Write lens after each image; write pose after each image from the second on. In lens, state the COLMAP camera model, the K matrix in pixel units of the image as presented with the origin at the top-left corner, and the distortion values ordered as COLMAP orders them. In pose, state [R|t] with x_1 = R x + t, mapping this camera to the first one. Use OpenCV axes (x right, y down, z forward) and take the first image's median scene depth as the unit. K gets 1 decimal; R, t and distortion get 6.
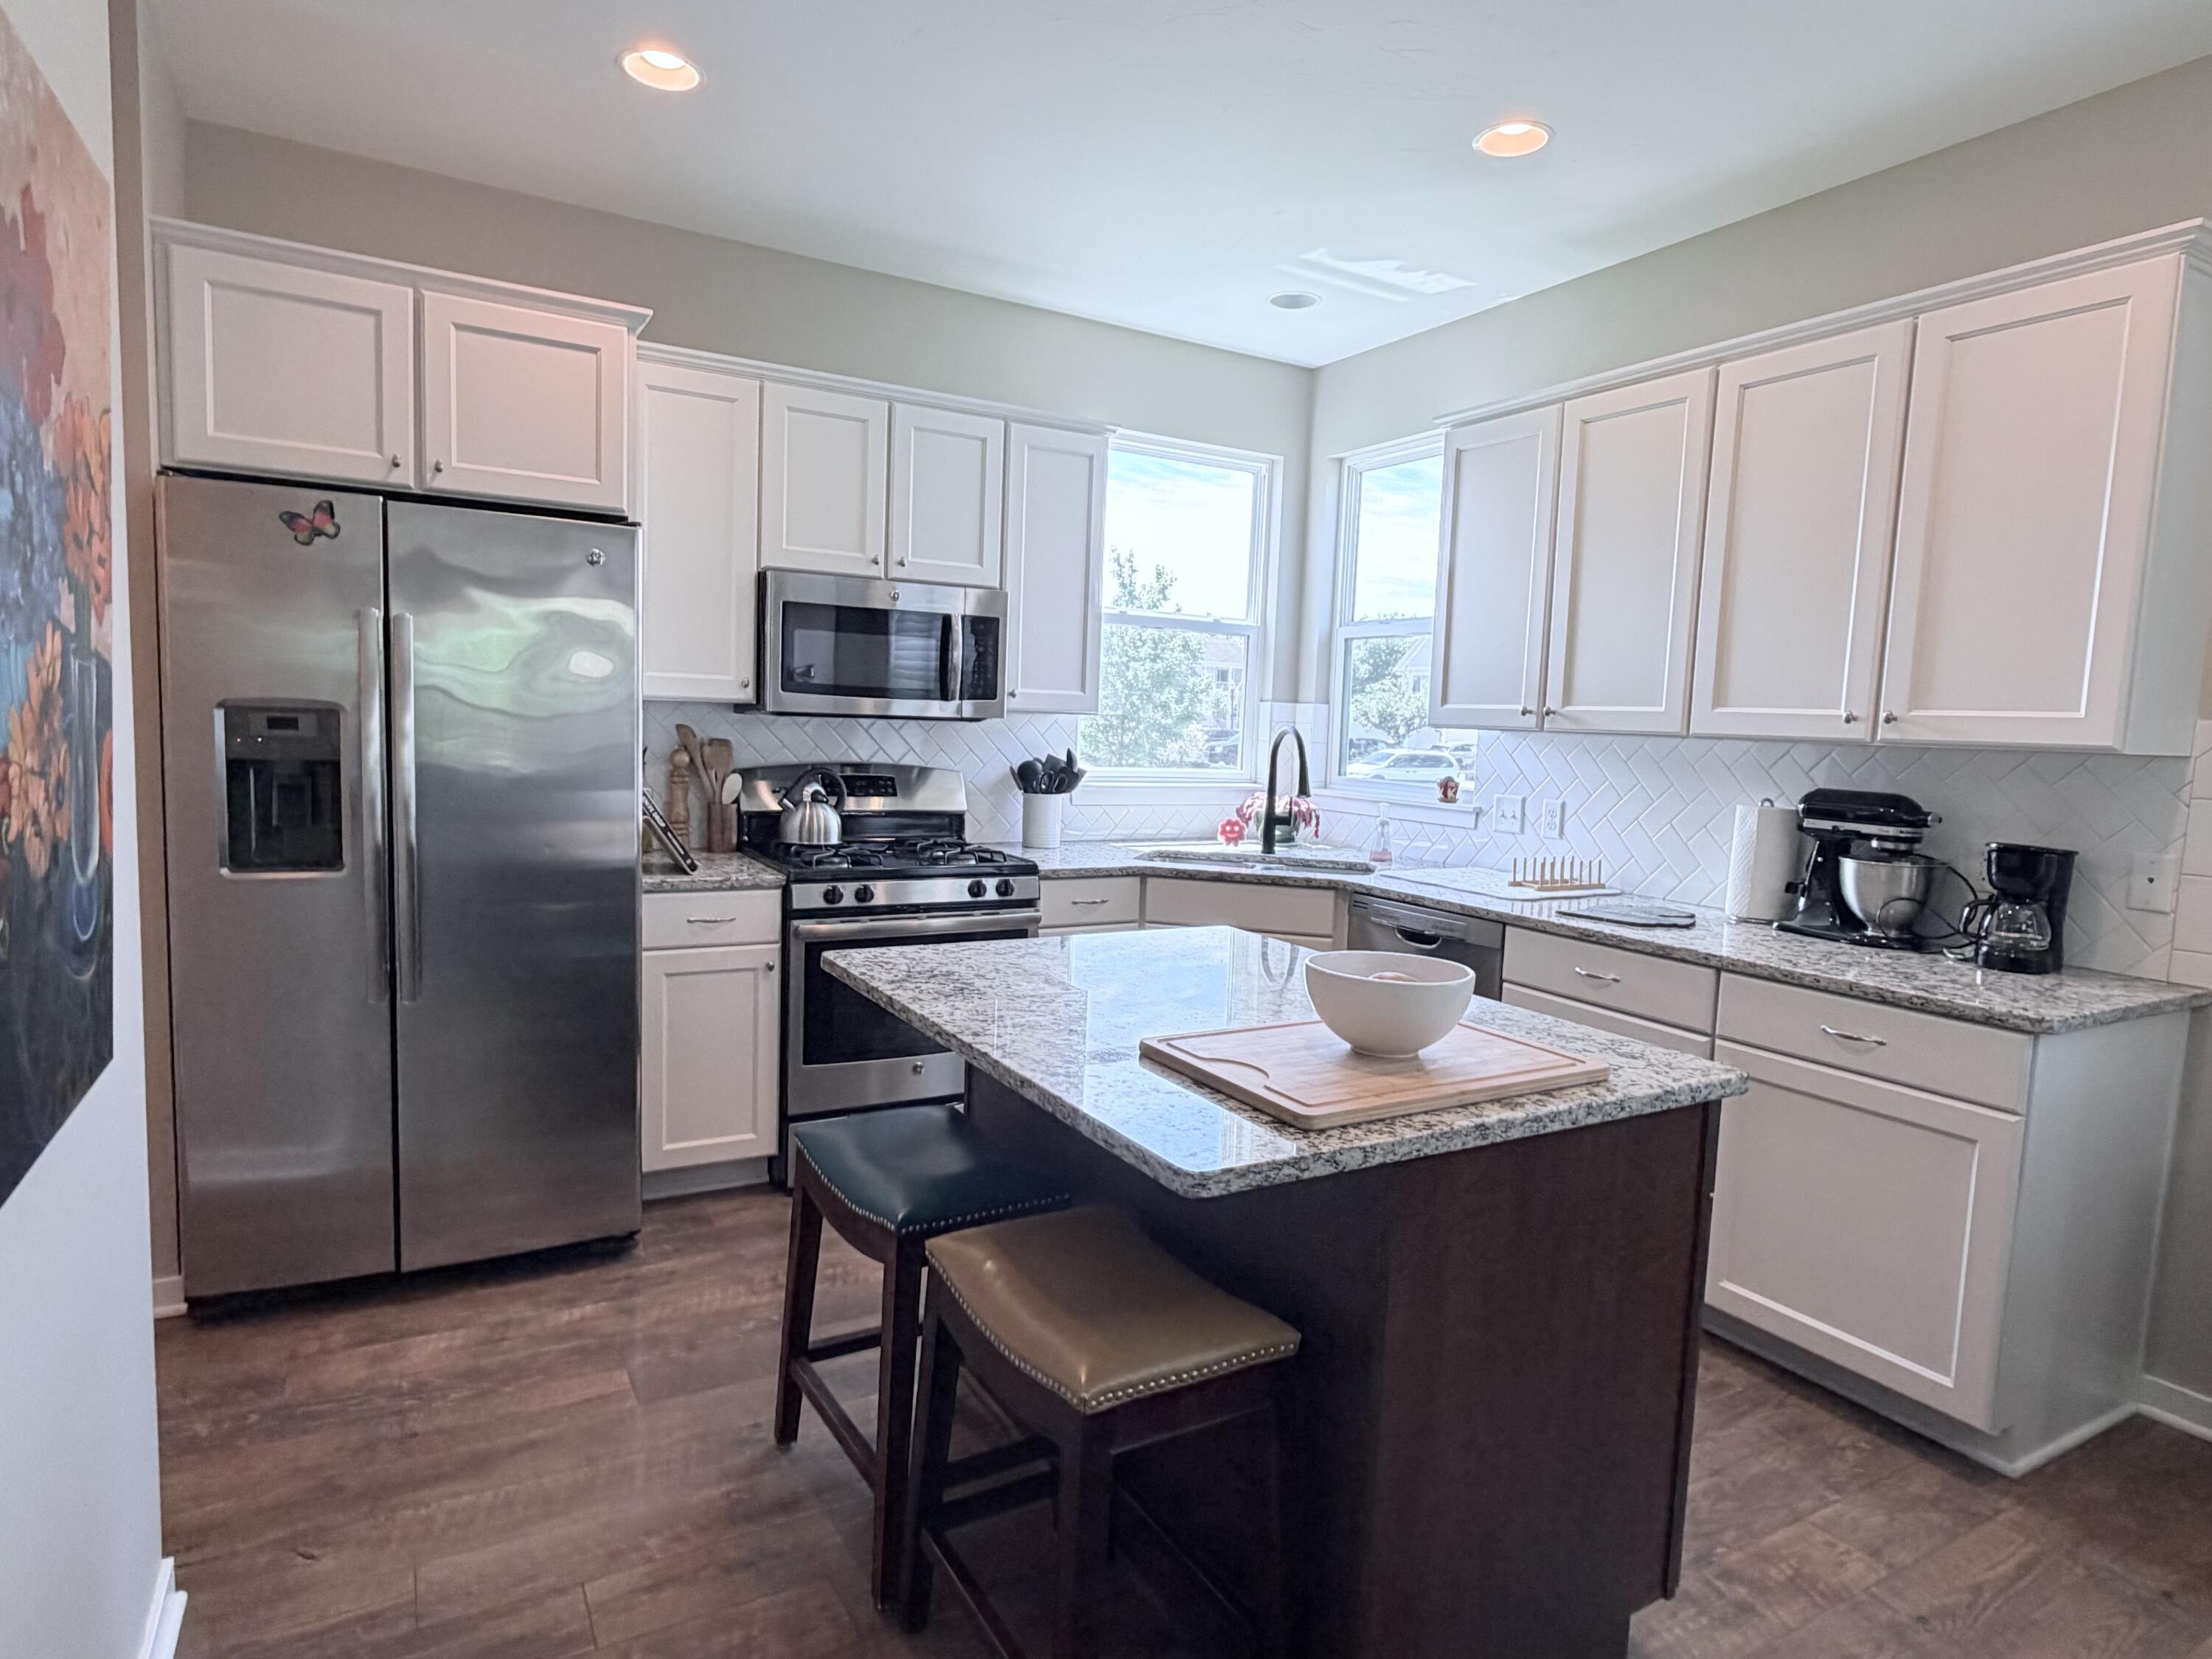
lens RADIAL K [[1241.5, 0, 1096.4], [0, 1241.5, 837.2], [0, 0, 1]] dist [-0.006929, -0.003400]
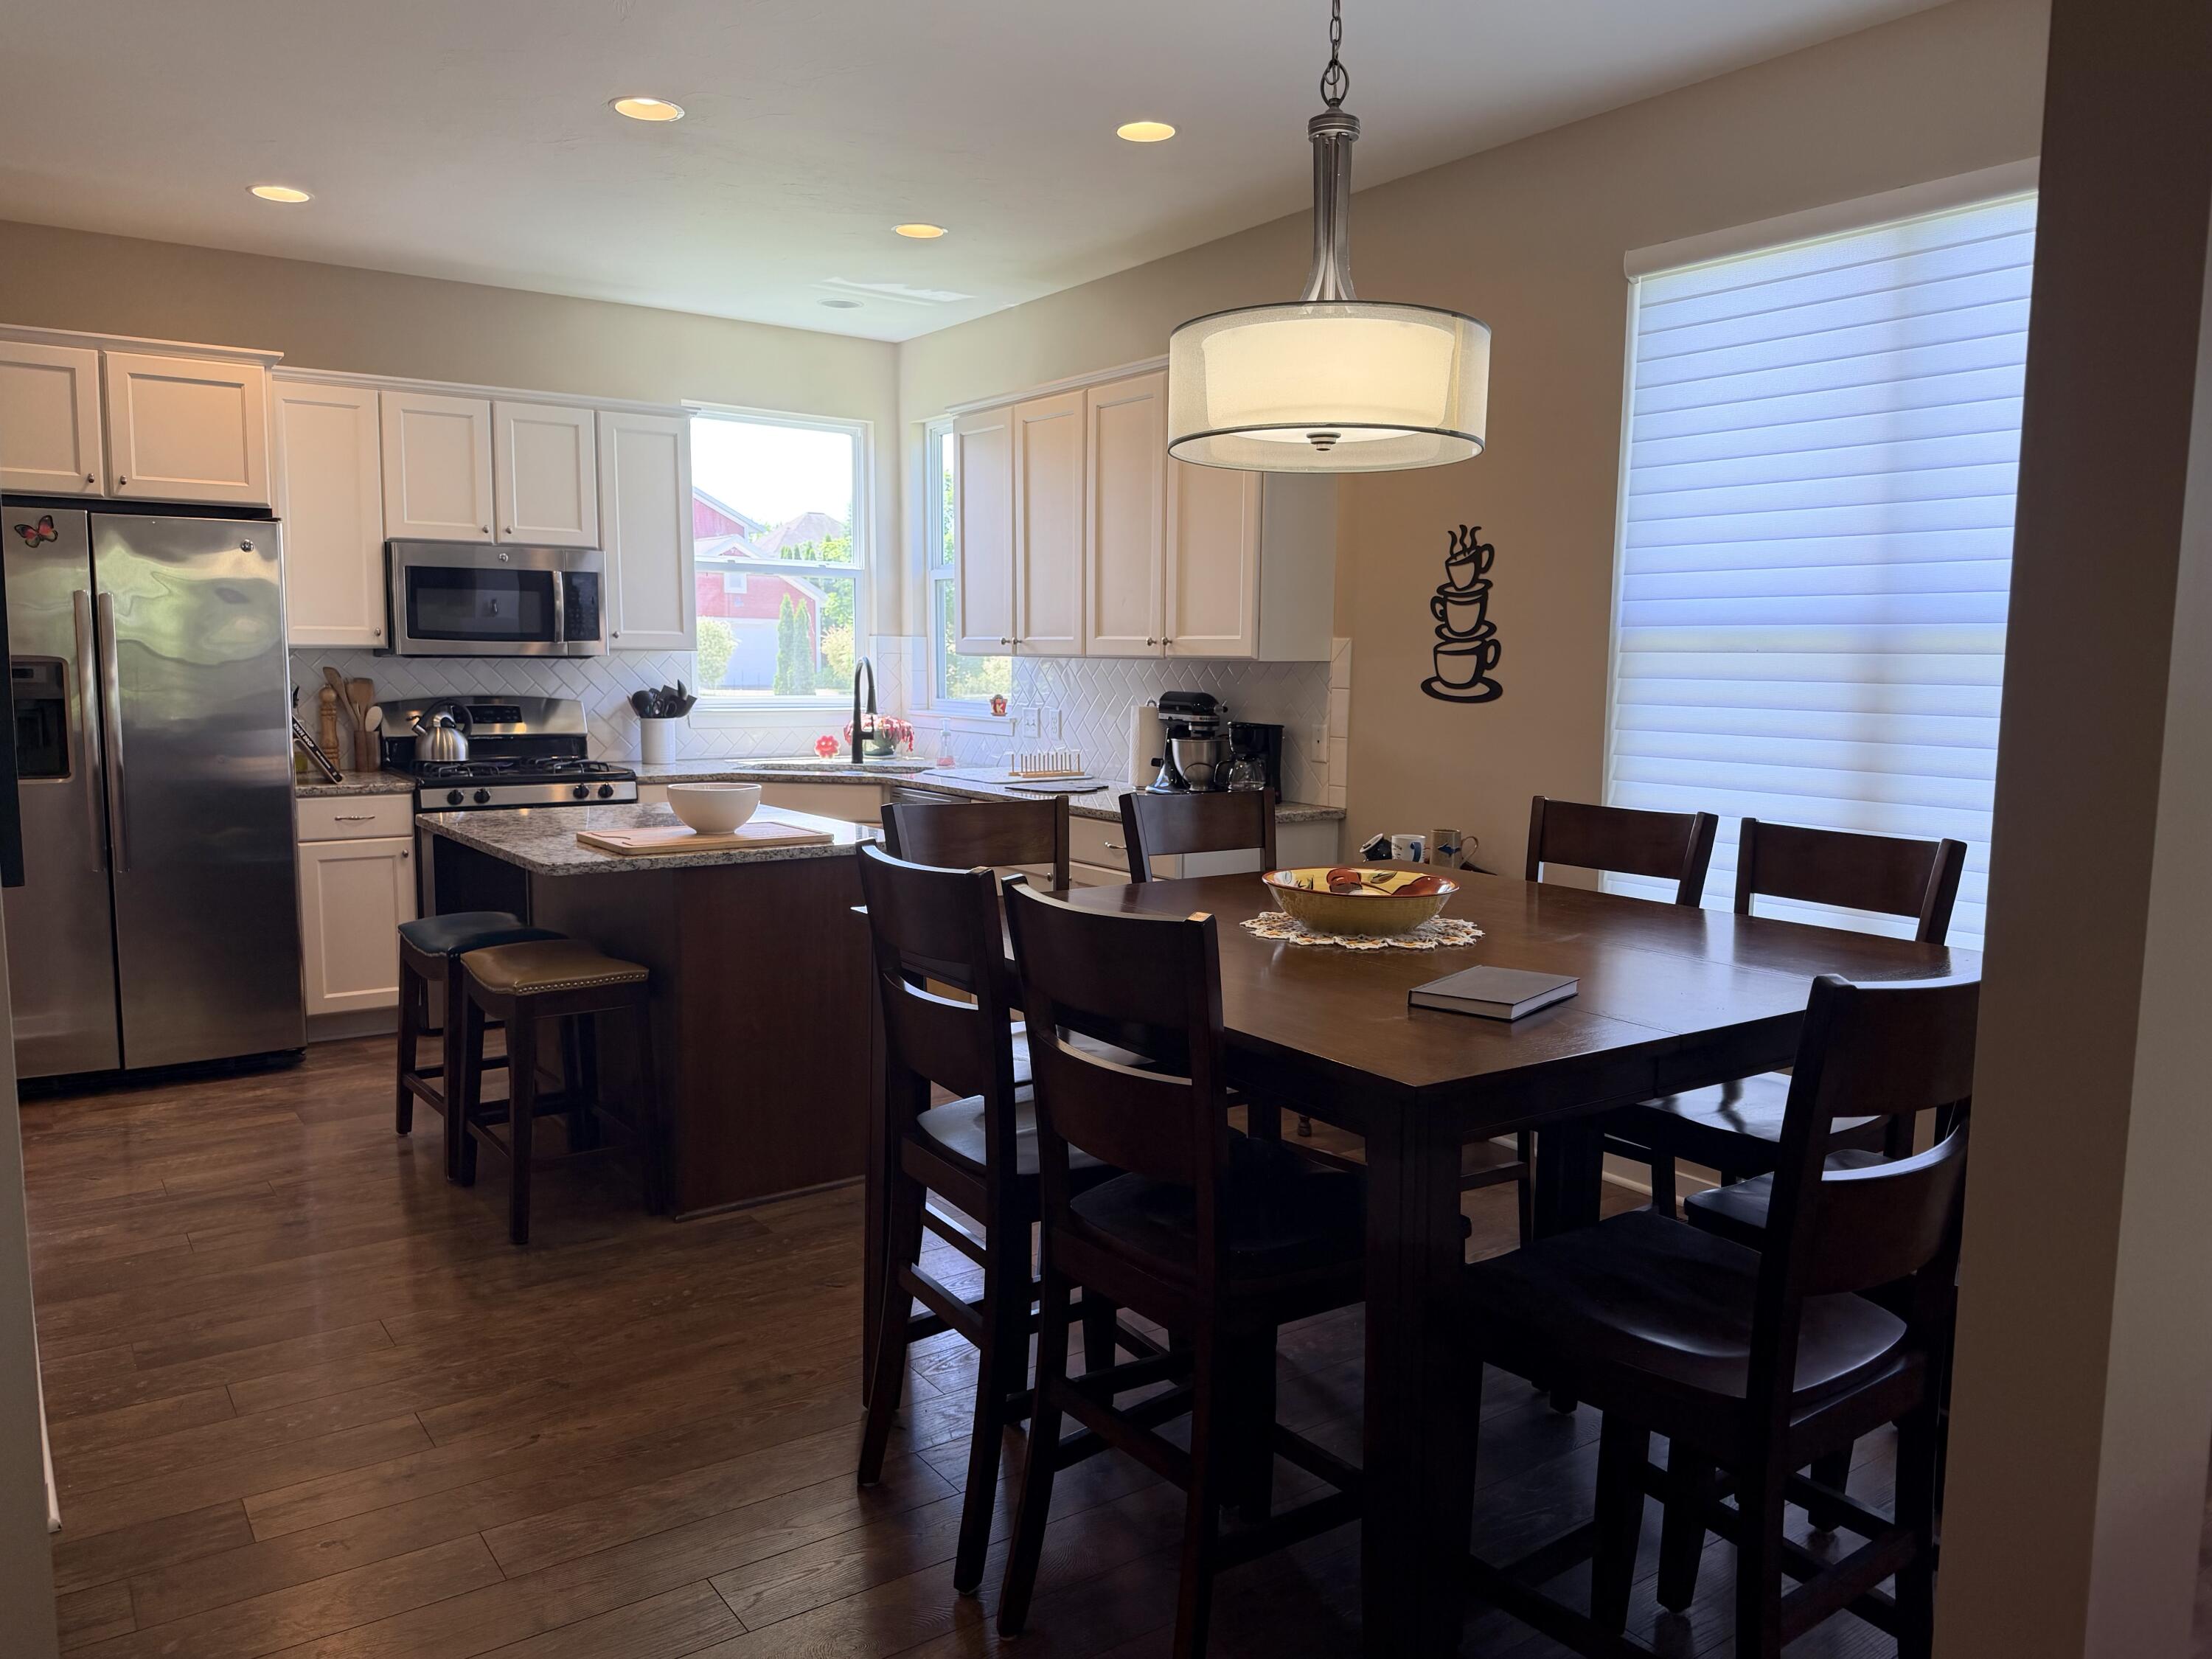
lens RADIAL K [[1546.6, 0, 1123.5], [0, 1546.6, 834.3], [0, 0, 1]] dist [-0.008446, -0.026421]
pose [[0.991582, -0.038217, 0.123714, 0.264672], [0.035097, 0.999011, 0.027299, 0.063695], [-0.124635, -0.022728, 0.991942, -0.643209]]
